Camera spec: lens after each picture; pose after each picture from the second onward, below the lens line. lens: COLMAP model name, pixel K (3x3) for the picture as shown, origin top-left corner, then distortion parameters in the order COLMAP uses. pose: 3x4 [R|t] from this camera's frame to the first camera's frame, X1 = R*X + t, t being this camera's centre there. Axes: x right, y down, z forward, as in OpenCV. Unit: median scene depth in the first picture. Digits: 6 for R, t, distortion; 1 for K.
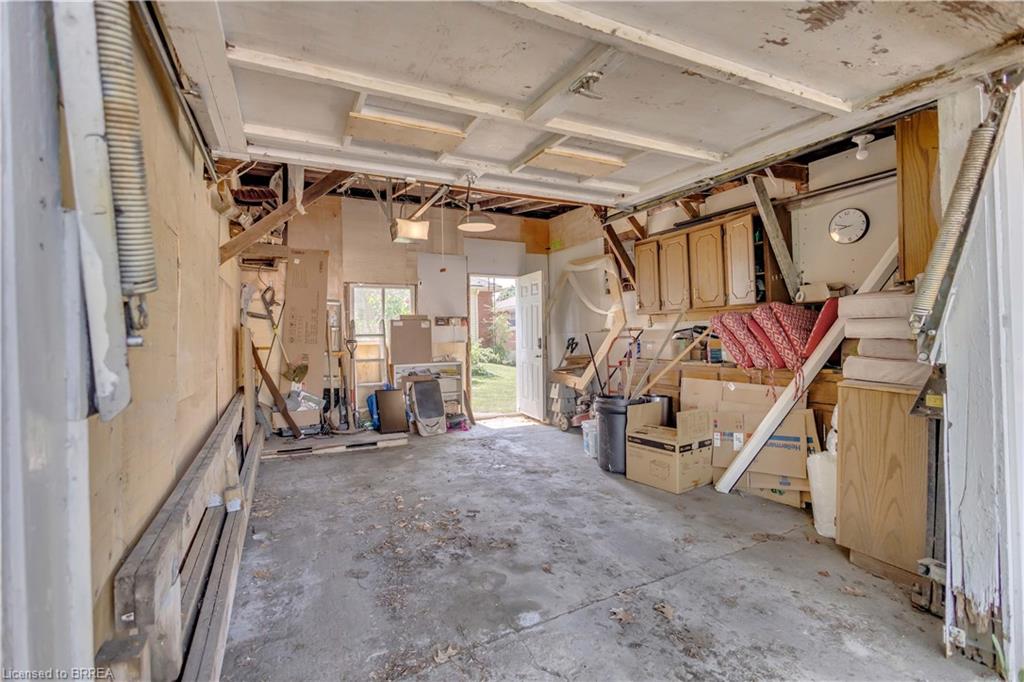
lens RADIAL K [[471.7, 0, 512.0], [0, 471.7, 337.2], [0, 0, 1]] dist [0.011436, 0.000088]
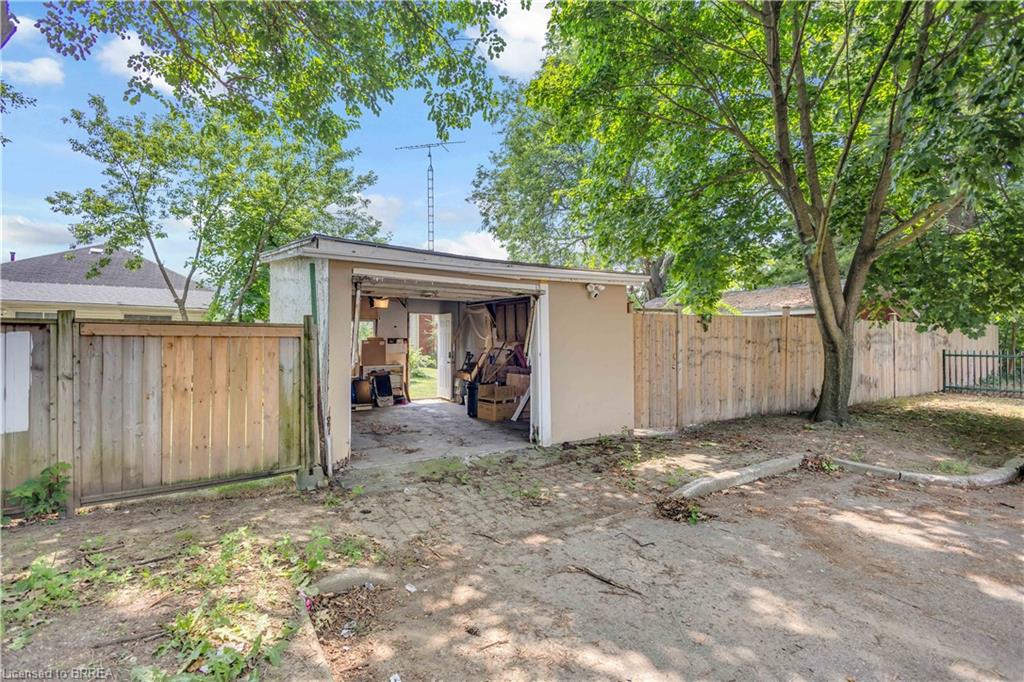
lens RADIAL K [[471.7, 0, 510.4], [0, 471.7, 340.9], [0, 0, 1]] dist [0.011436, 0.000088]
pose [[0.993678, 0.016797, 0.111007, 0.088540], [-0.016182, 0.999848, -0.006439, -0.031207], [-0.111098, 0.004602, 0.993799, -0.748409]]
